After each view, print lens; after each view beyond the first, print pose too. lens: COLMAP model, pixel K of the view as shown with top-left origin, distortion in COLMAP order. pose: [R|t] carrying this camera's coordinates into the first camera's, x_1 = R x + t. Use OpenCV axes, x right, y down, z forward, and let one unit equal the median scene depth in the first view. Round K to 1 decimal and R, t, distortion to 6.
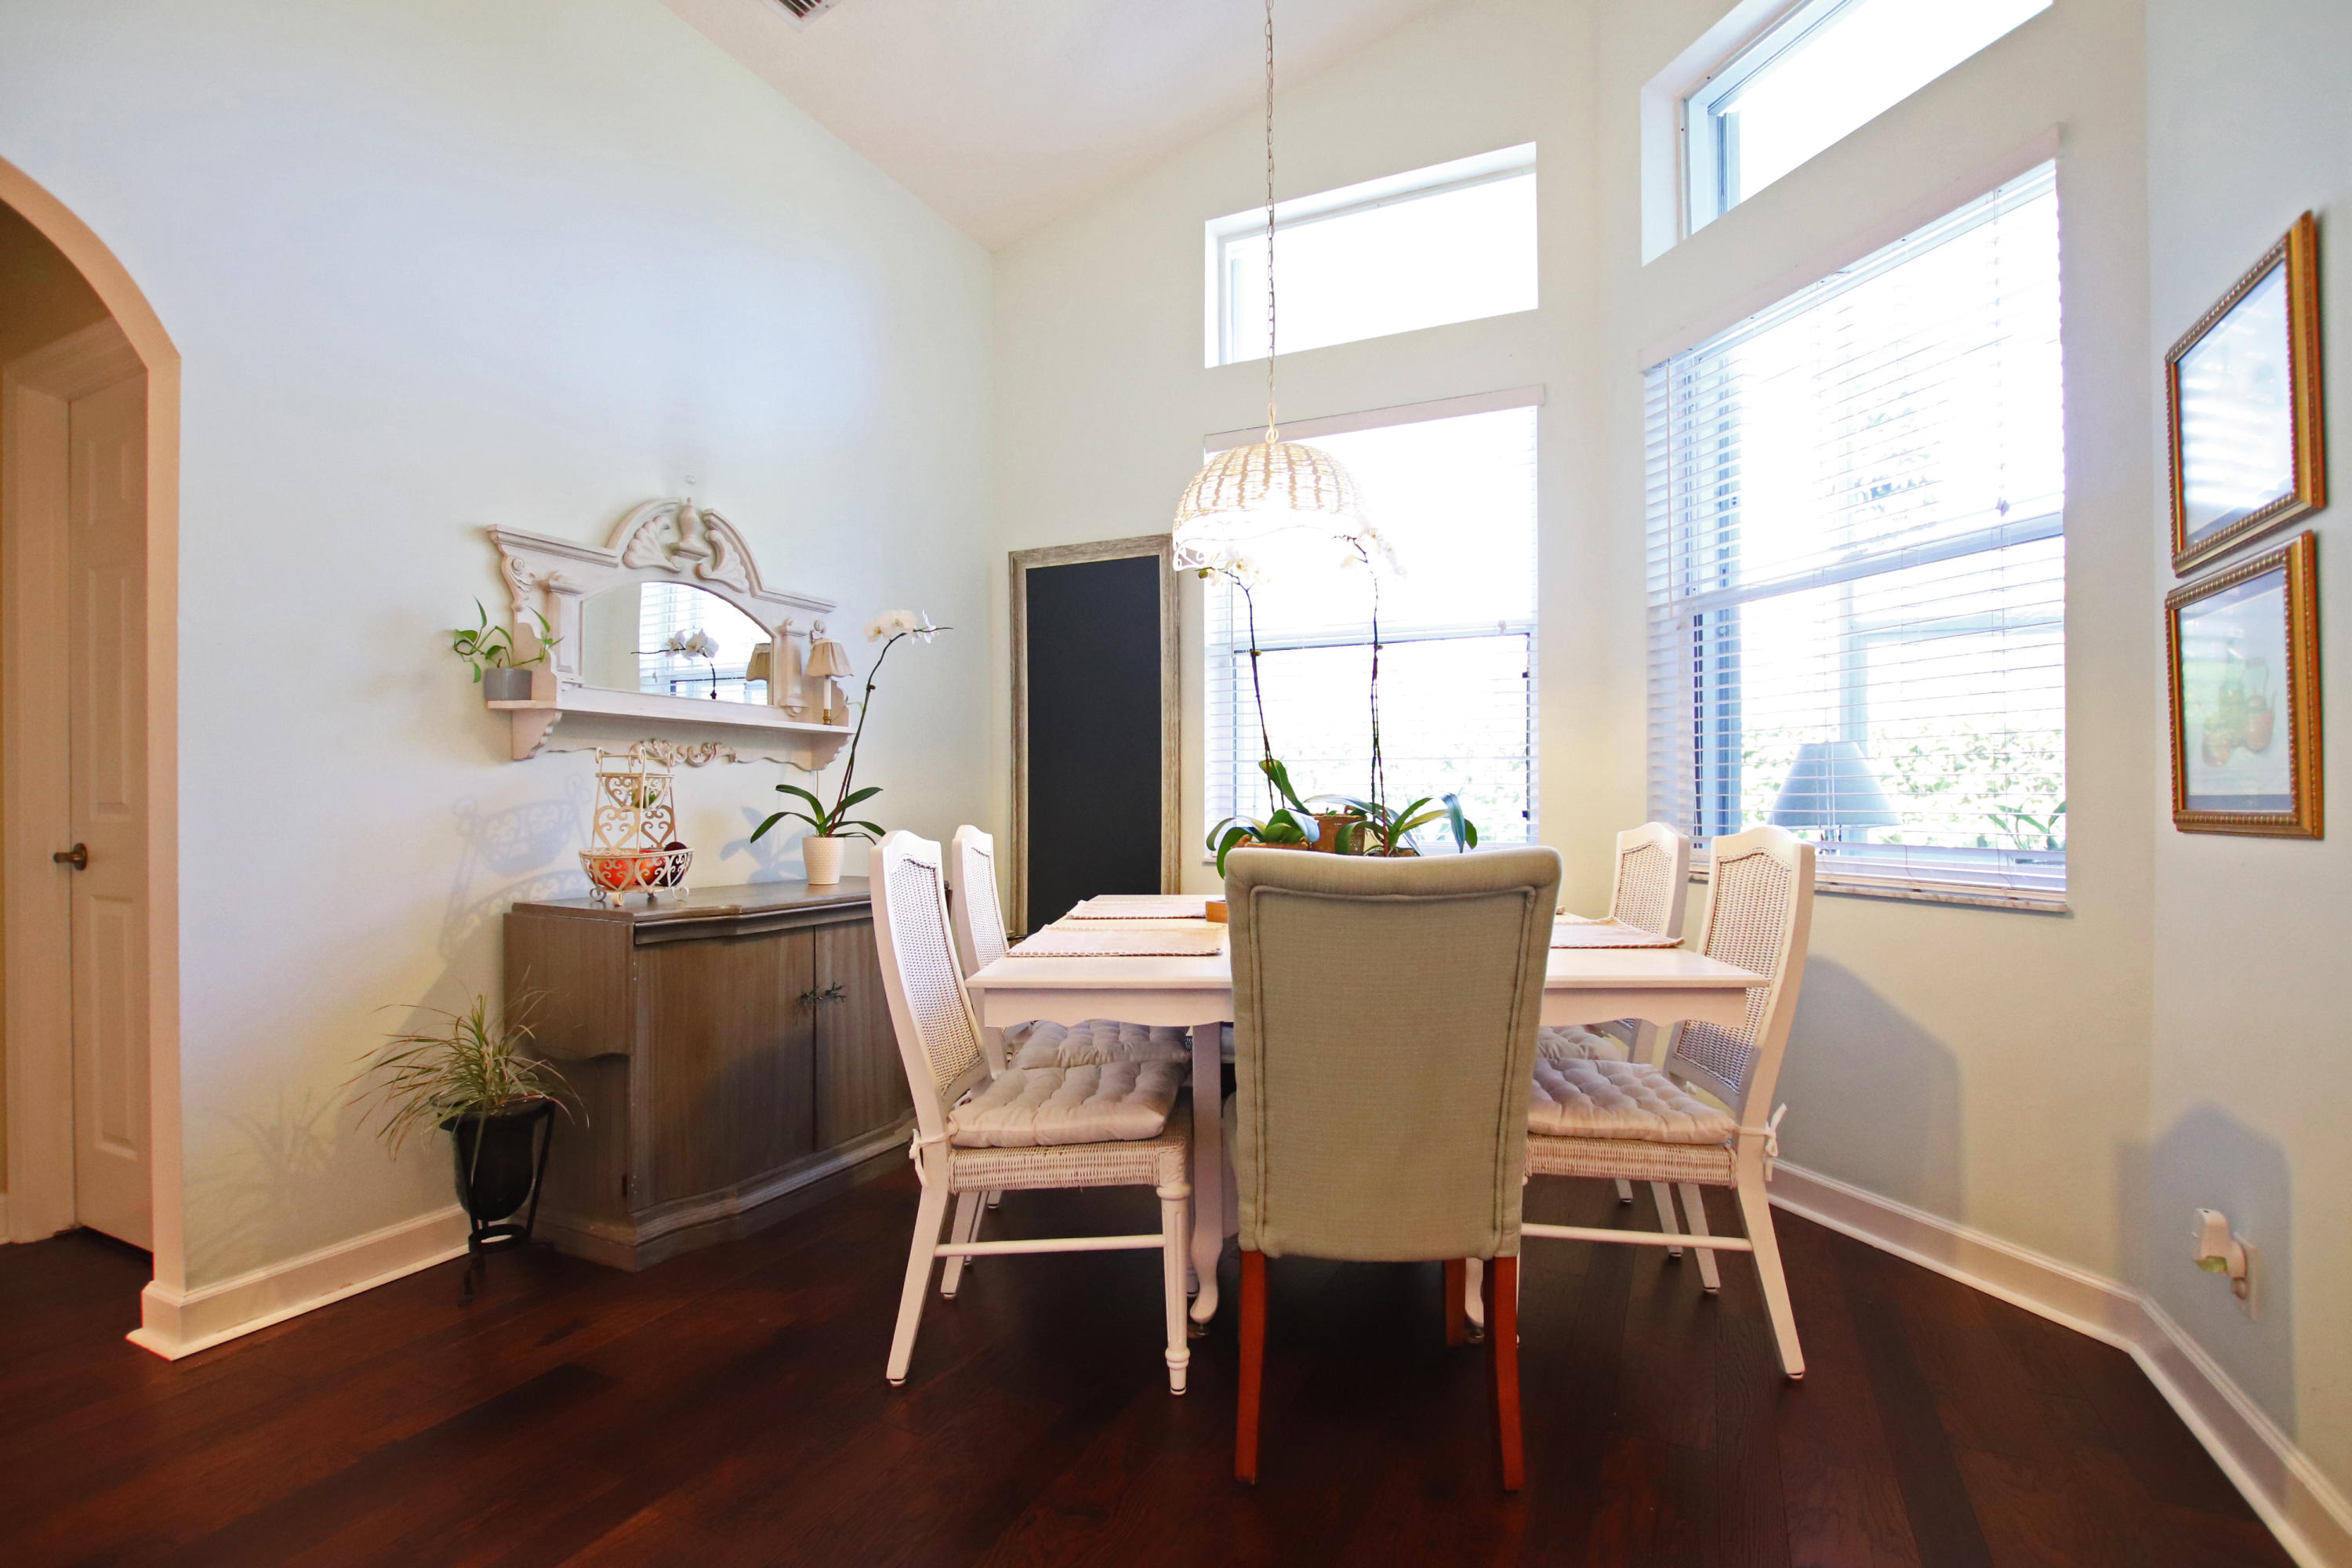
lens RADIAL K [[1096.5, 0, 1188.0], [0, 1096.5, 799.9], [0, 0, 1]] dist [-0.031326, 0.002565]
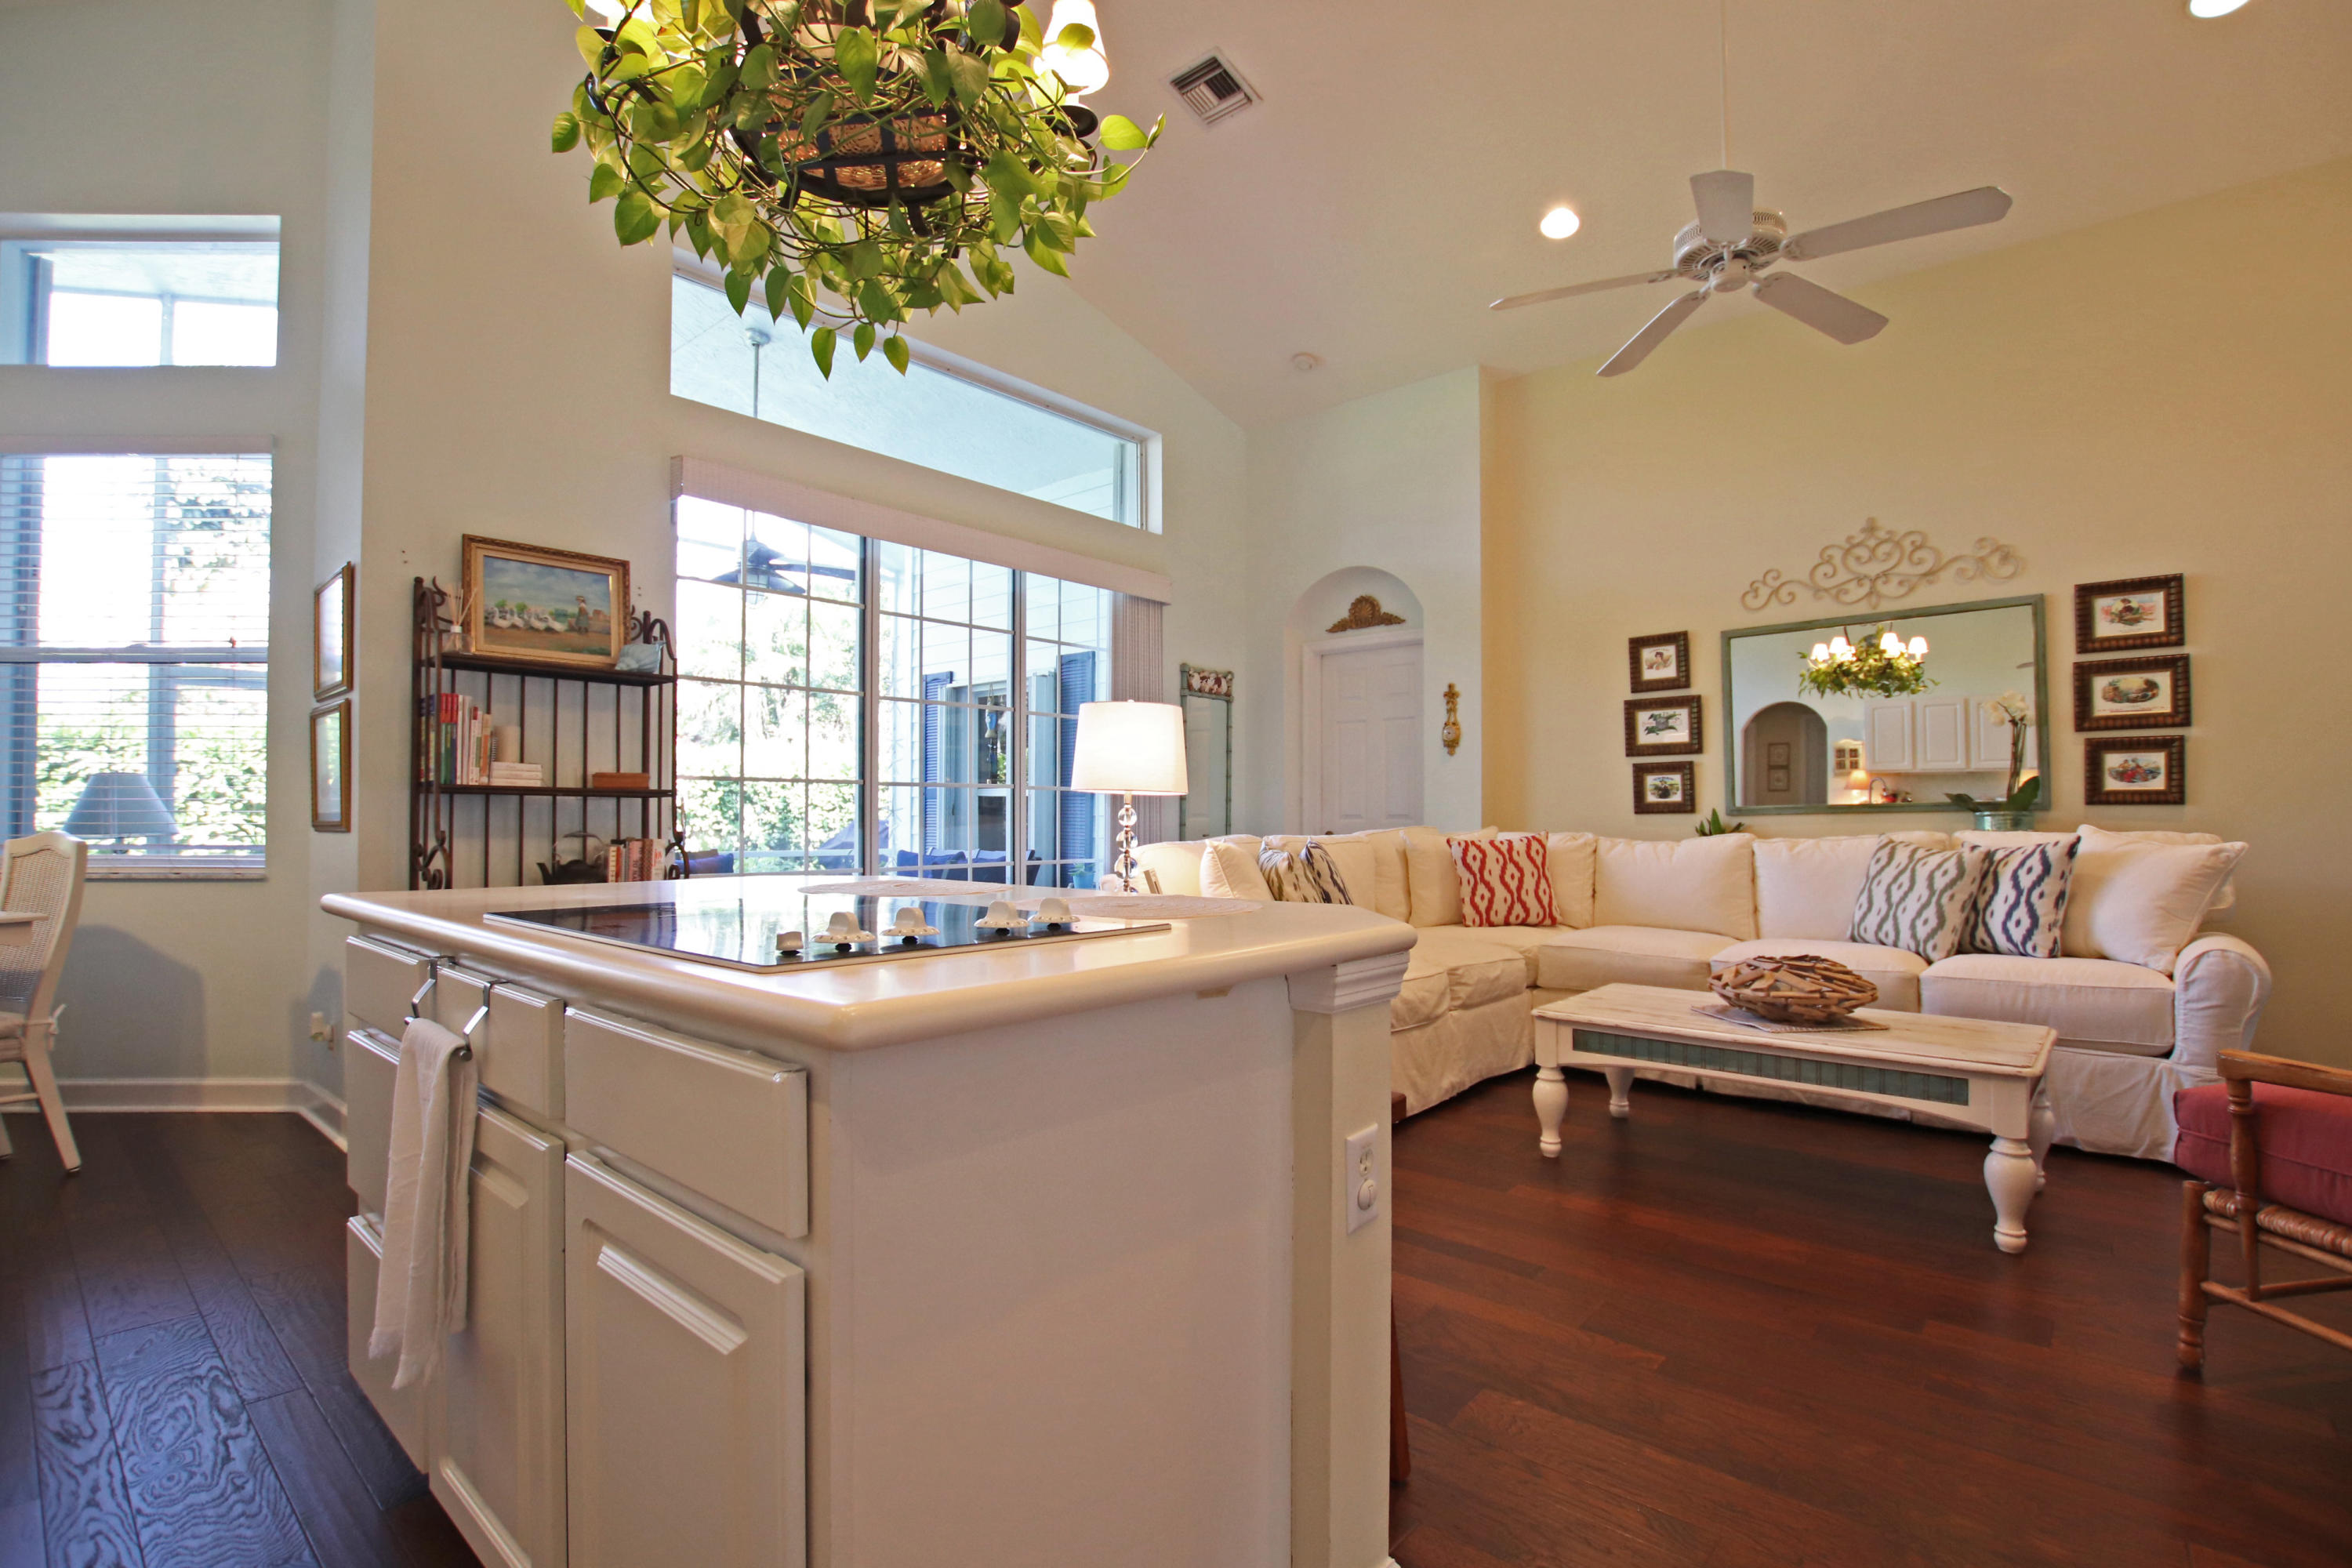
lens RADIAL K [[1096.5, 0, 1193.5], [0, 1096.5, 801.5], [0, 0, 1]] dist [-0.031326, 0.002565]
pose [[0.274095, 0.016122, 0.961567, -0.506493], [-0.001067, 0.999864, -0.016460, 0.005036], [-0.961702, 0.003485, 0.274075, -1.041894]]
